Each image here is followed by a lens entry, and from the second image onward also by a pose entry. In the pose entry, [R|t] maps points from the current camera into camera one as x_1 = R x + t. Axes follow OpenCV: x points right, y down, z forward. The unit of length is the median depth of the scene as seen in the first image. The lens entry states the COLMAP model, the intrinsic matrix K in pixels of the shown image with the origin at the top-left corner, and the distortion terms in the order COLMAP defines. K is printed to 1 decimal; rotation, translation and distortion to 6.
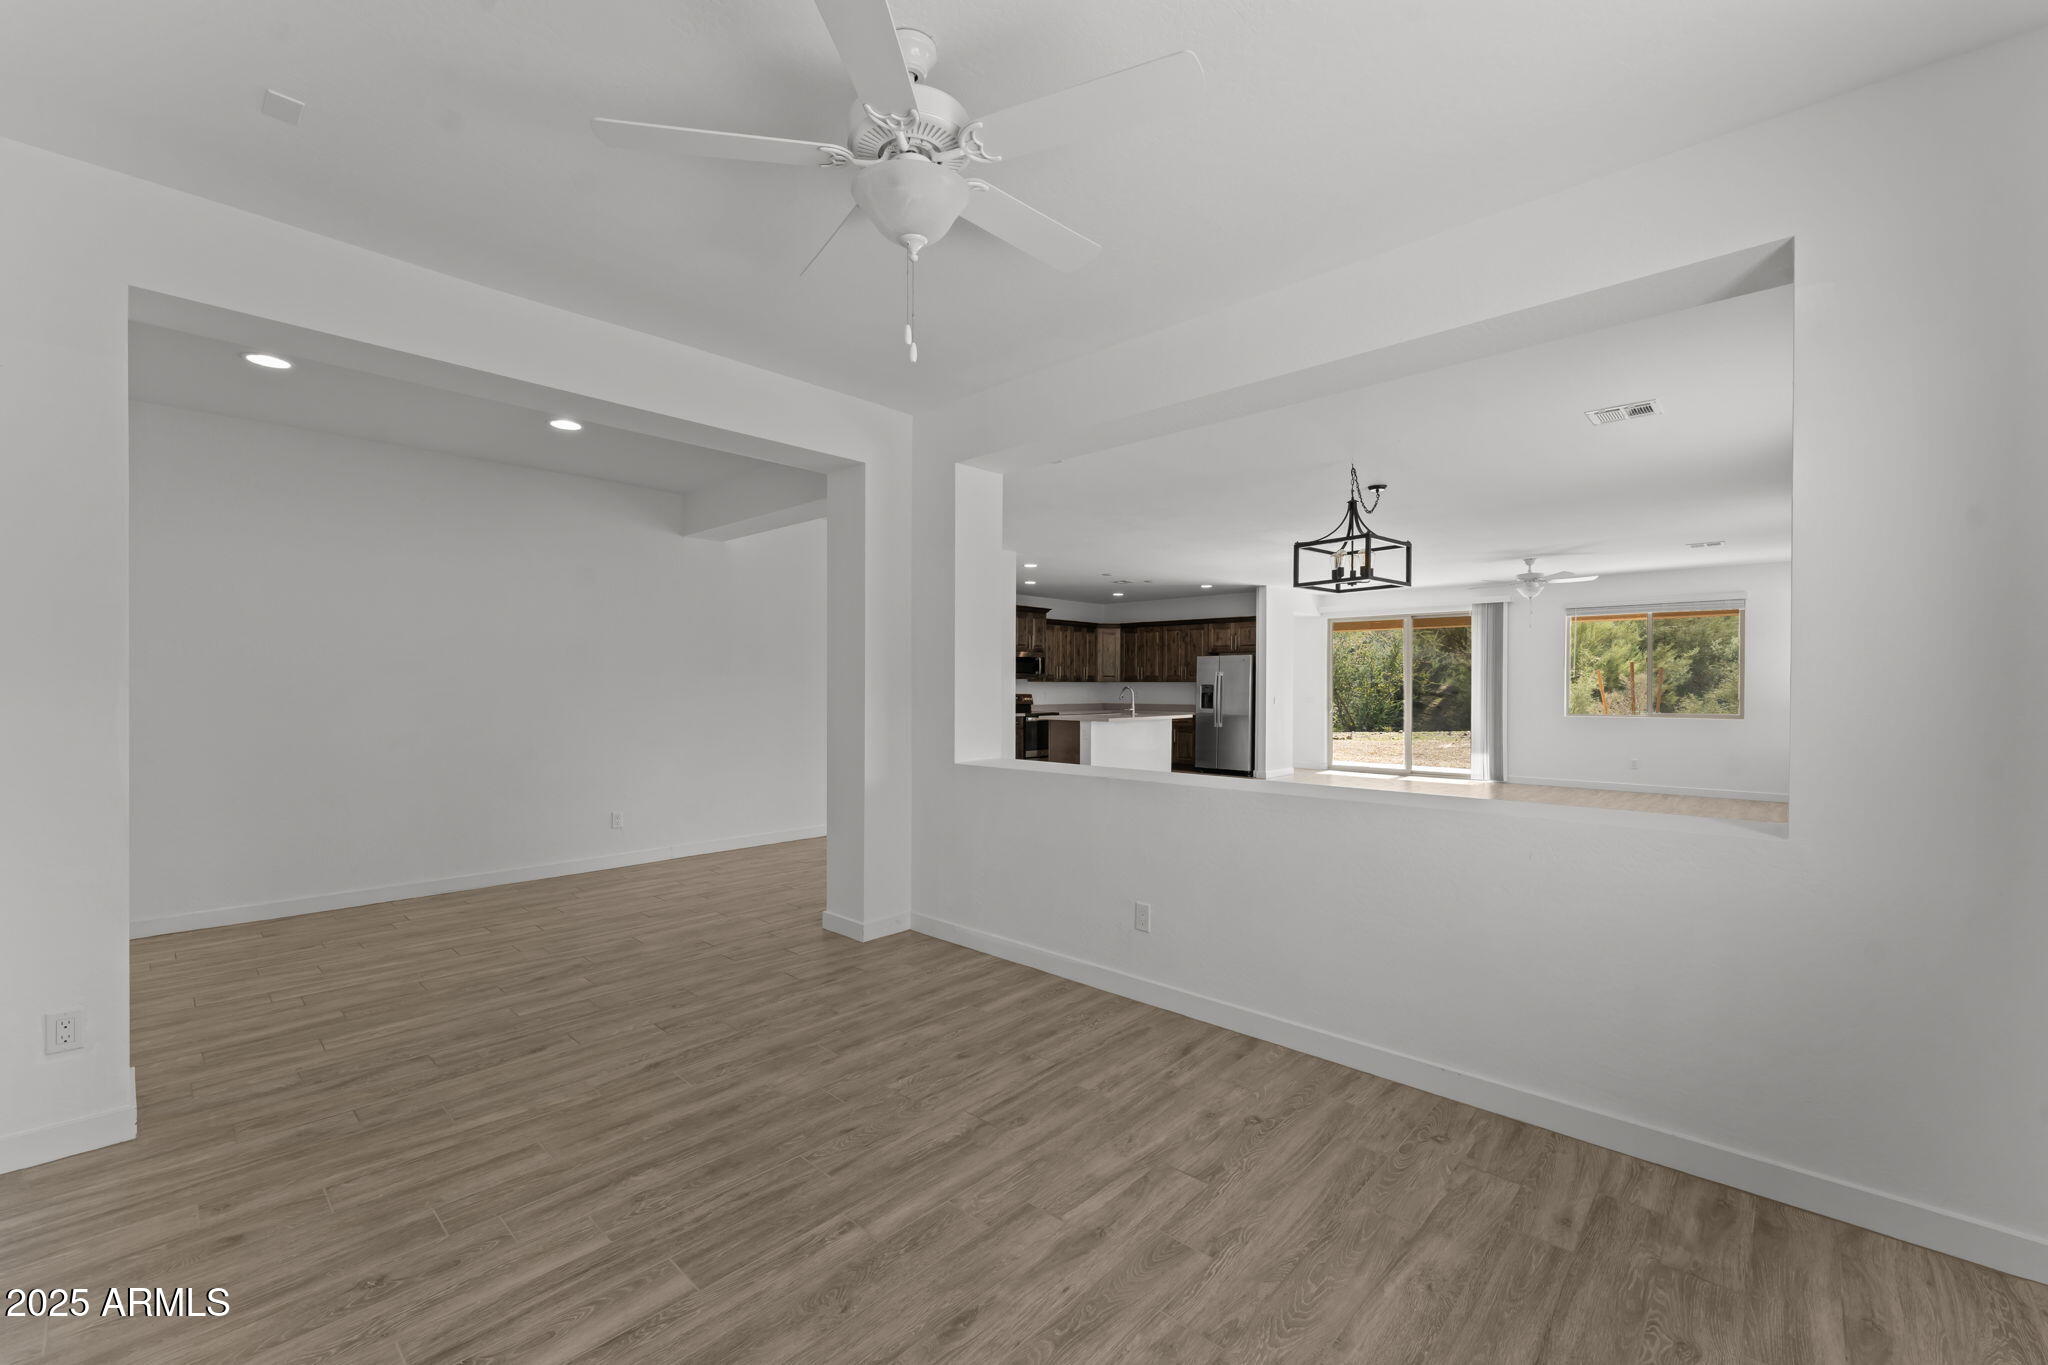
lens RADIAL K [[879.7, 0, 1020.9], [0, 879.7, 685.2], [0, 0, 1]] dist [-0.001992, -0.000040]
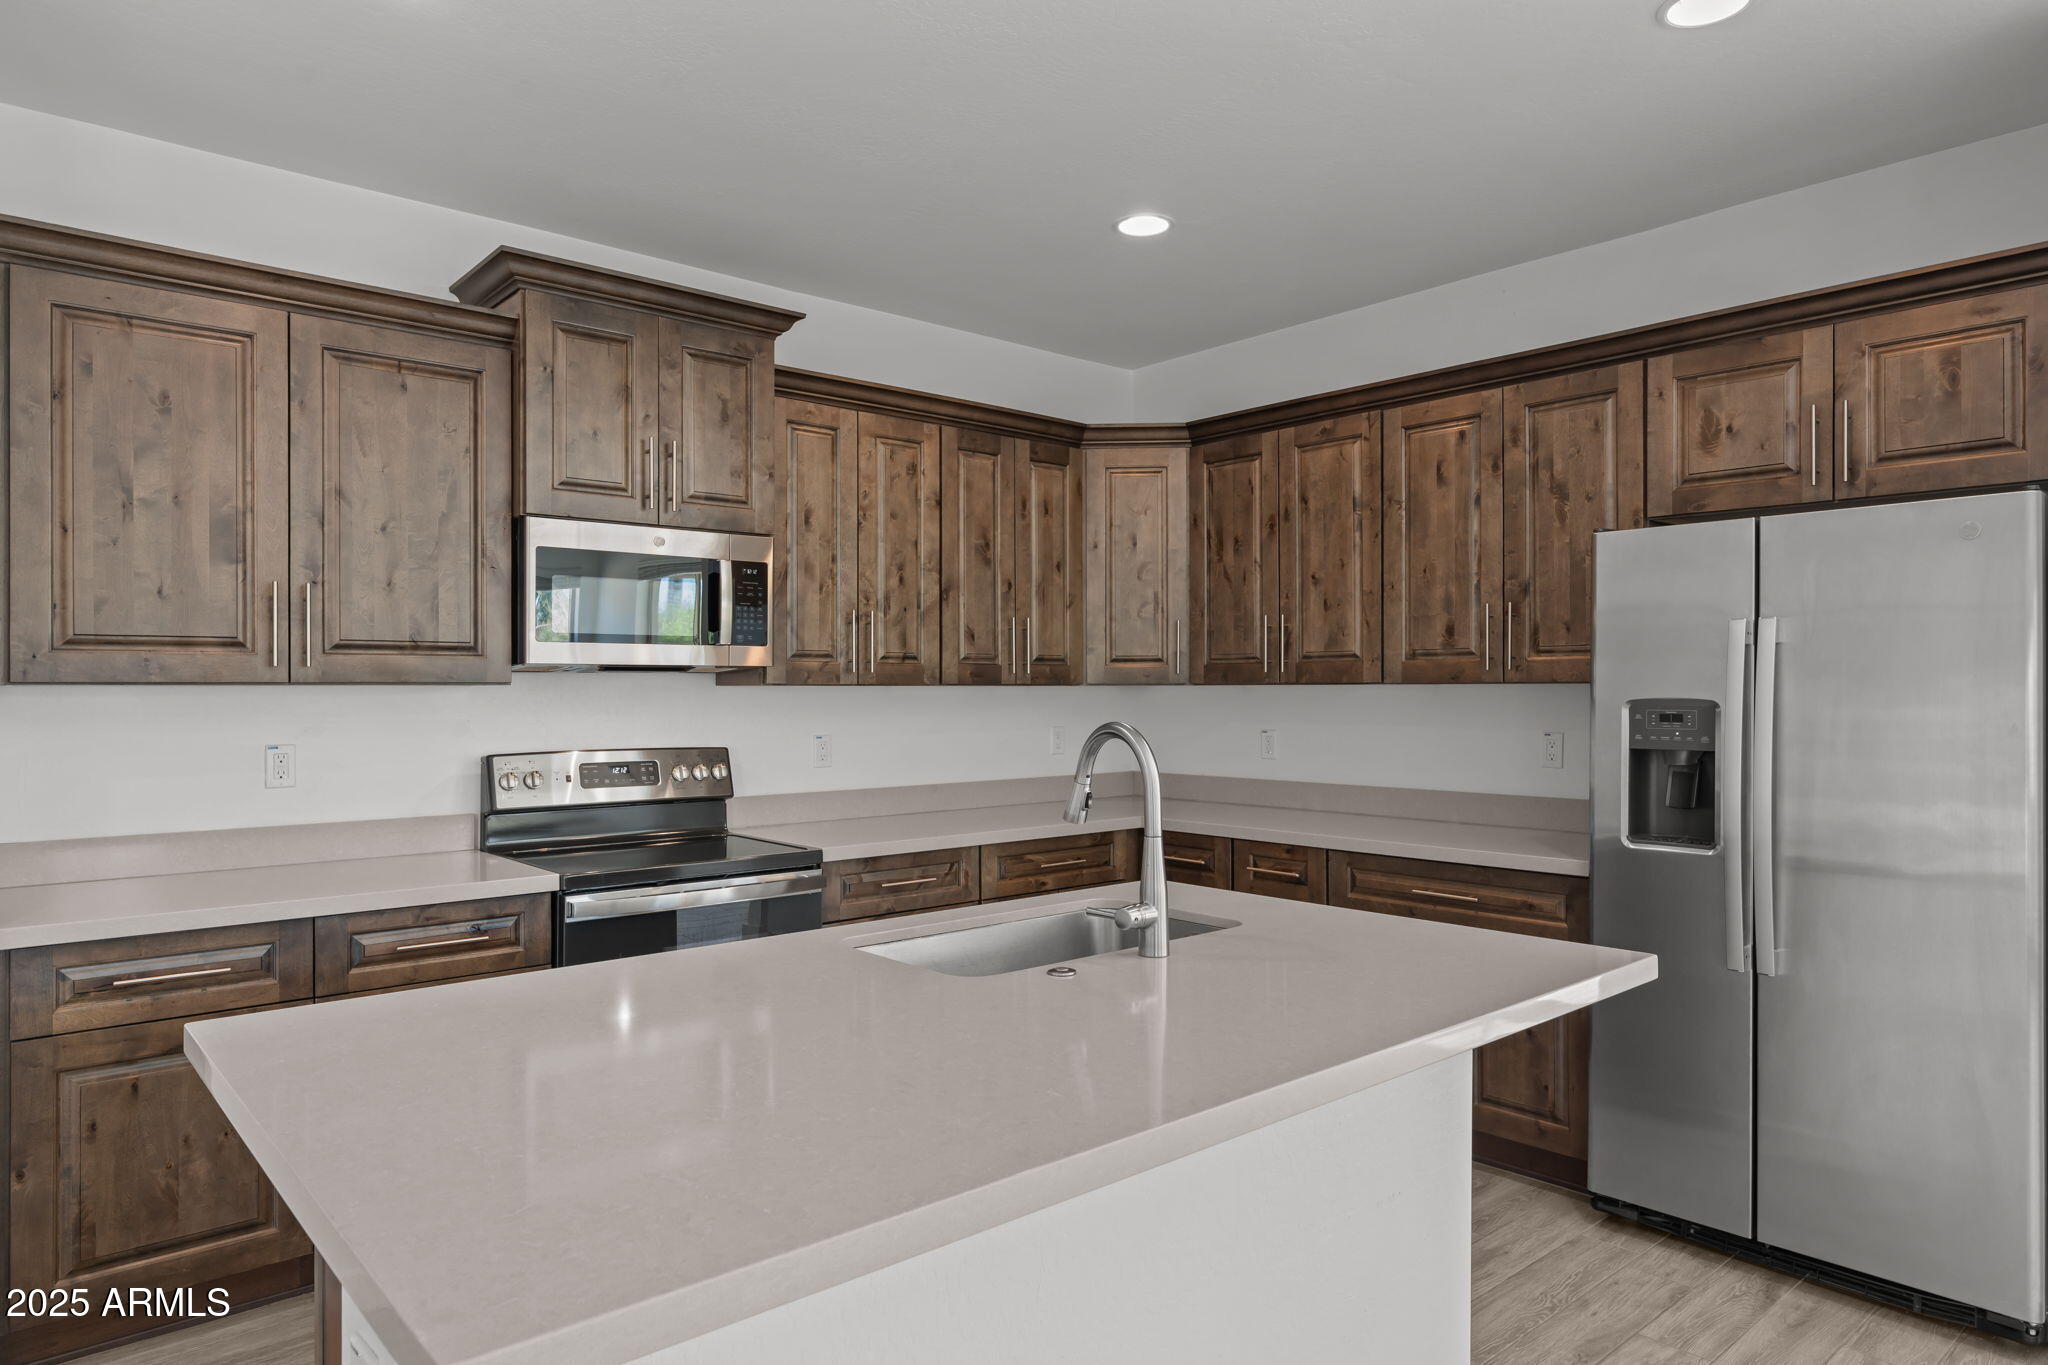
lens RADIAL K [[1240.7, 0, 1023.8], [0, 1240.7, 686.4], [0, 0, 1]] dist [0.000072, 0.000647]
pose [[0.992900, -0.002522, -0.118925, 0.112211], [0.001986, 0.999987, -0.004632, -0.002040], [0.118935, 0.004363, 0.992892, 0.703497]]
